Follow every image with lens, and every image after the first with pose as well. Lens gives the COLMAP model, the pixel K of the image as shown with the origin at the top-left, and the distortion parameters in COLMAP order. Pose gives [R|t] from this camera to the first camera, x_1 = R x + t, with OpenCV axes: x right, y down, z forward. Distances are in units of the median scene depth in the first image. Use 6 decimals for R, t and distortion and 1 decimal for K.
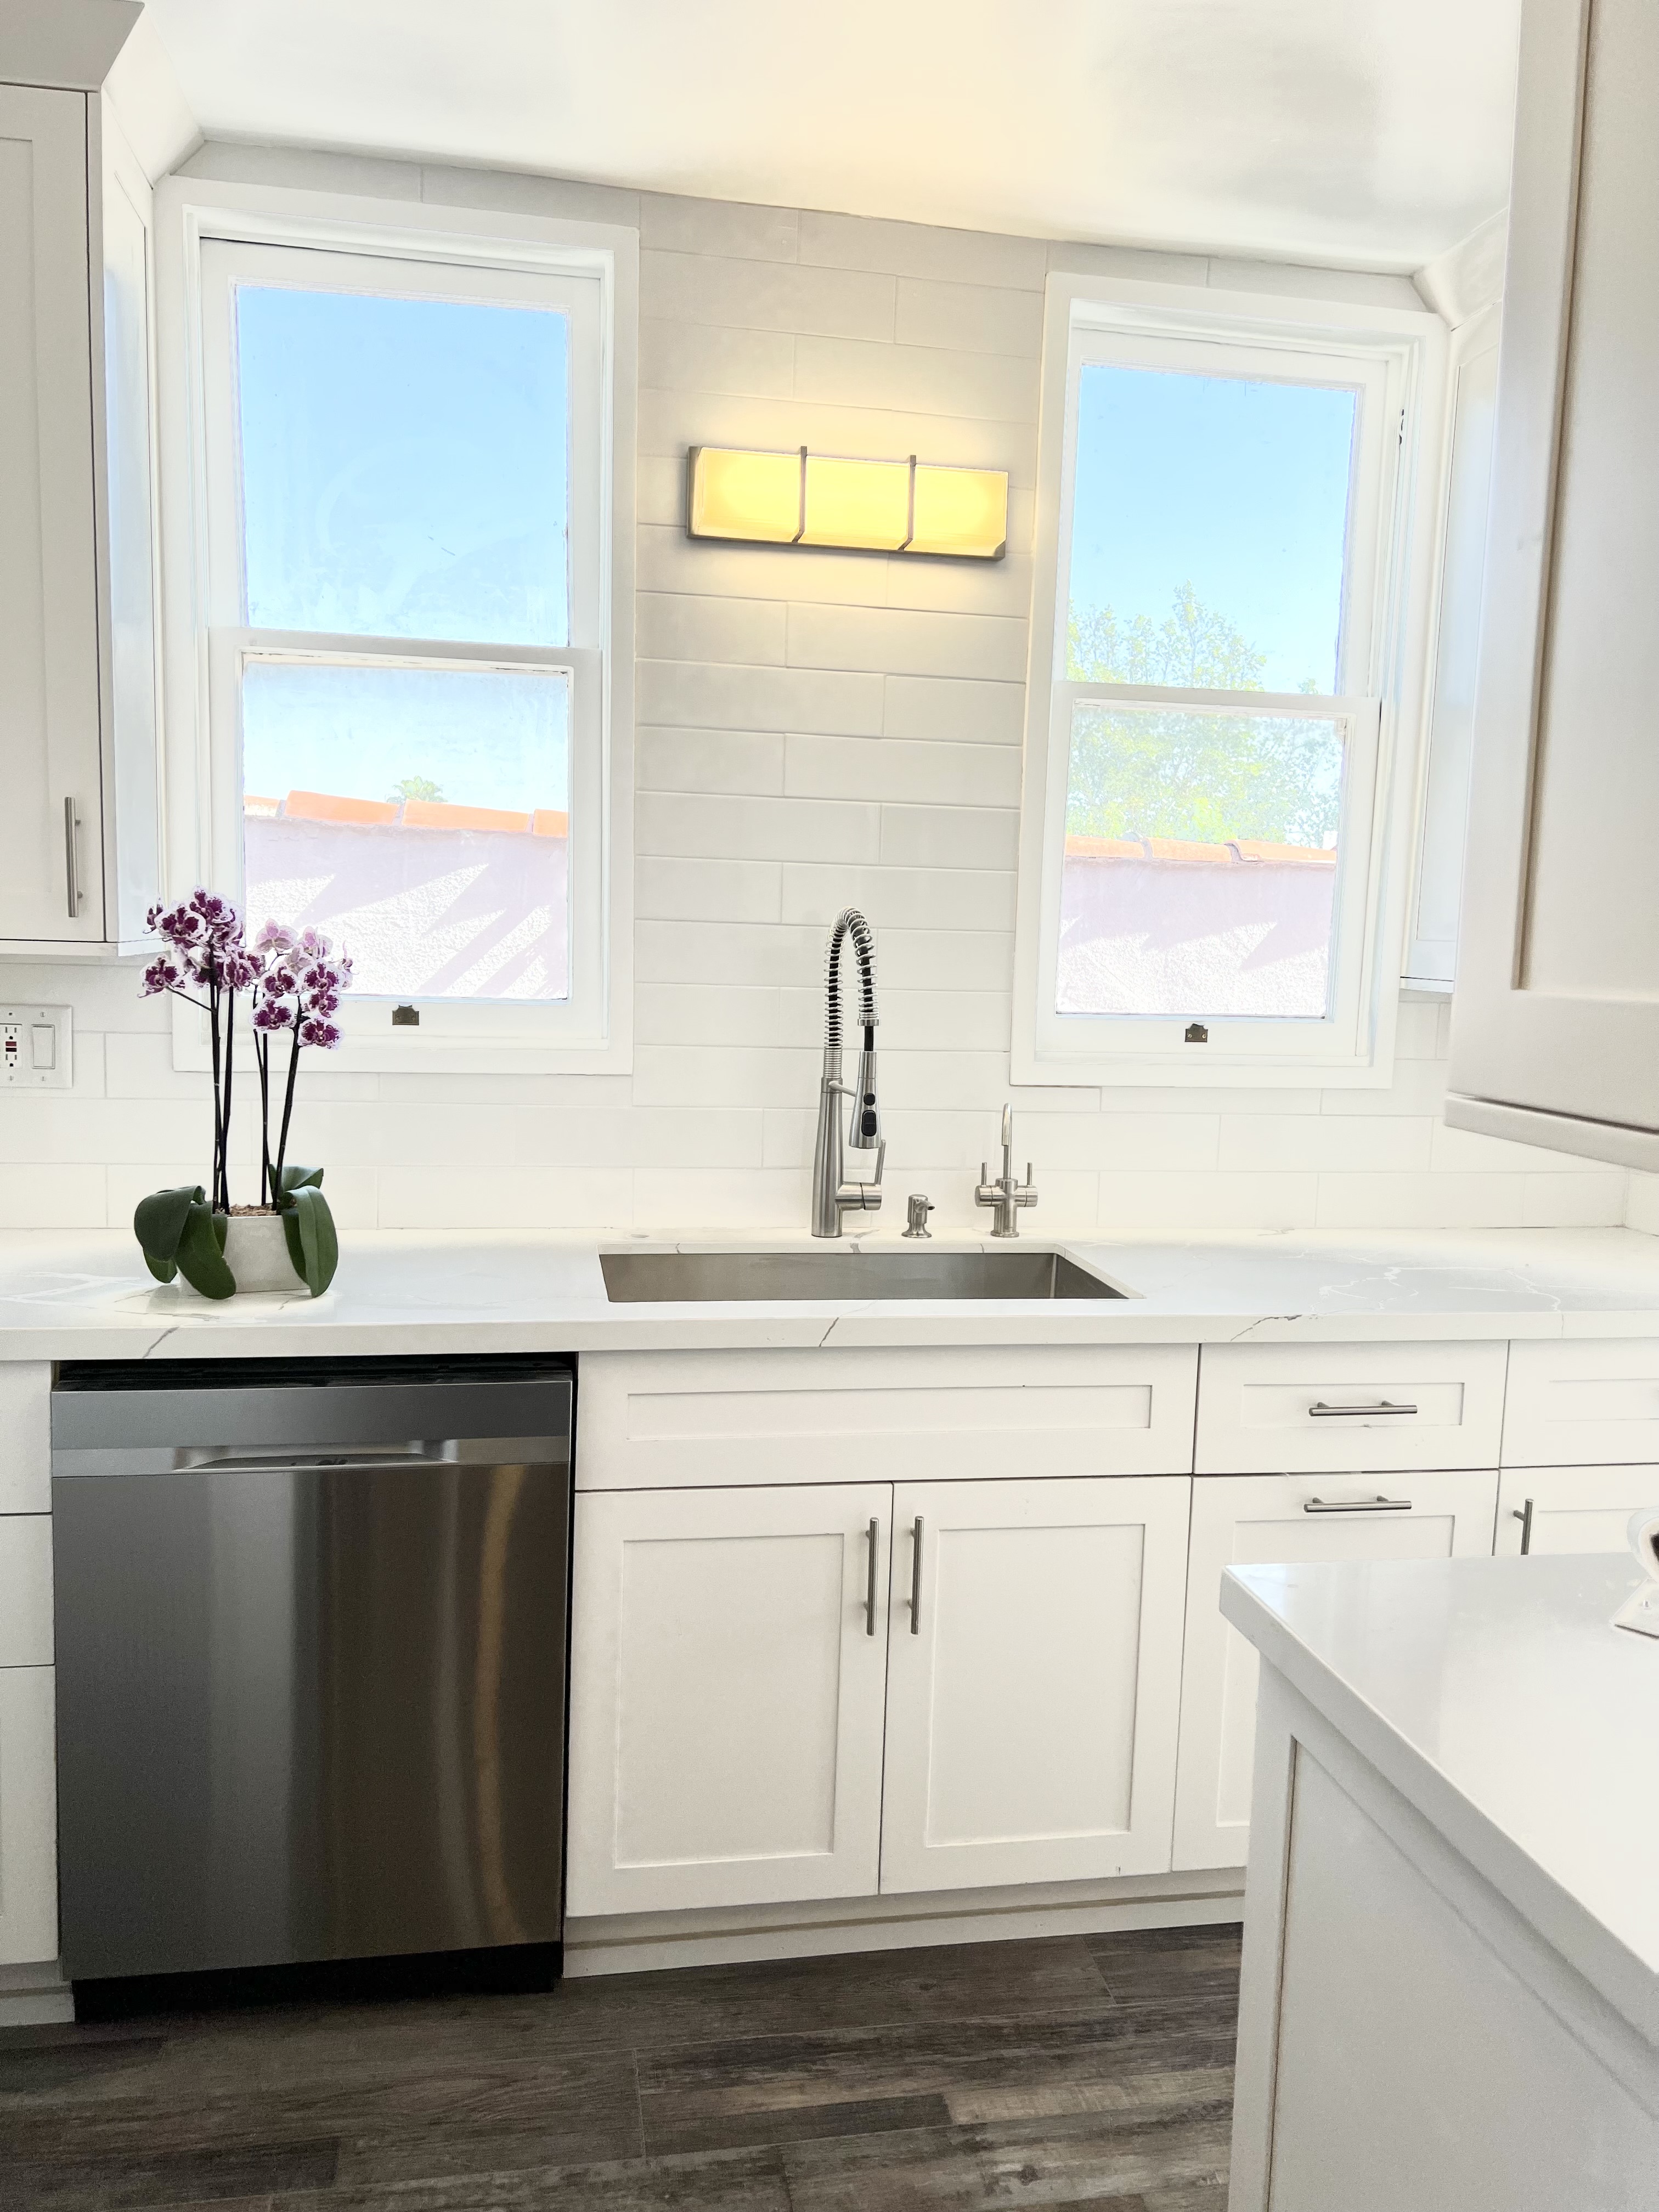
lens RADIAL K [[1663.0, 0, 822.4], [0, 1663.0, 1113.1], [0, 0, 1]] dist [-0.001464, 0.007546]
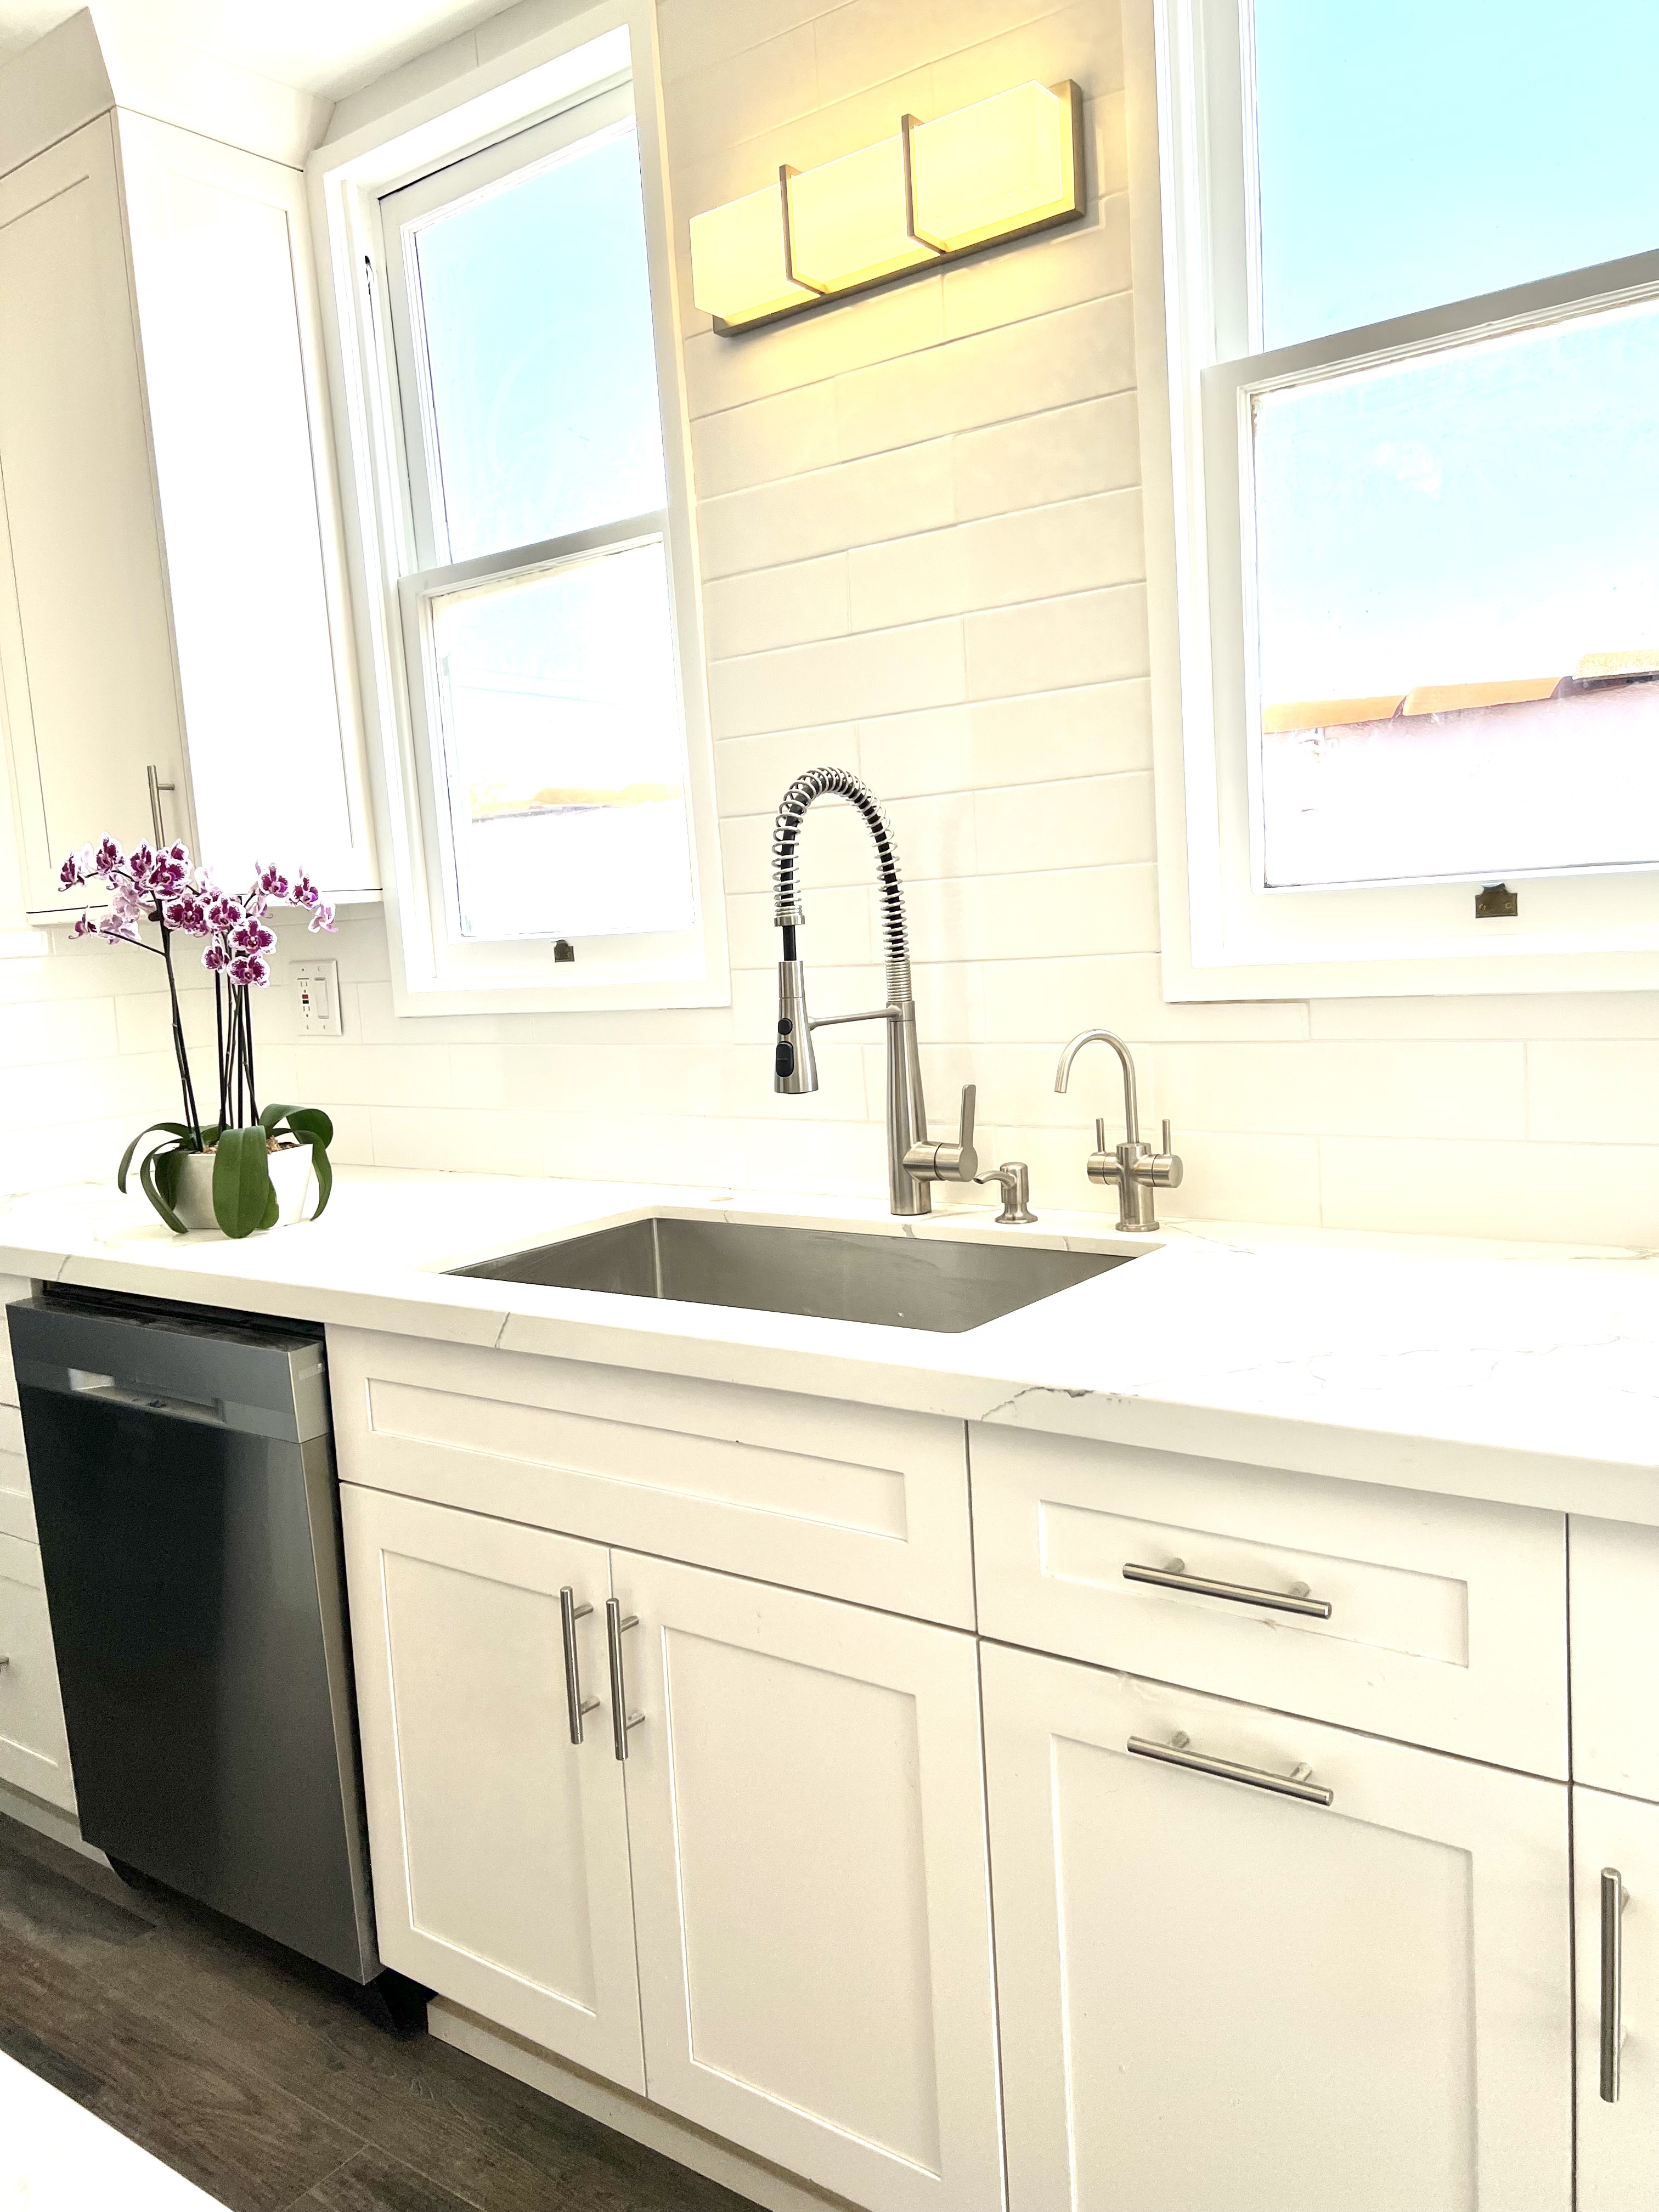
lens RADIAL K [[1663.0, 0, 827.8], [0, 1663.0, 1102.1], [0, 0, 1]] dist [-0.001464, 0.007546]
pose [[0.680940, 0.006941, -0.732306, 0.557730], [0.003429, 0.999914, 0.012666, 0.015341], [0.732331, -0.011136, 0.680858, 0.497242]]
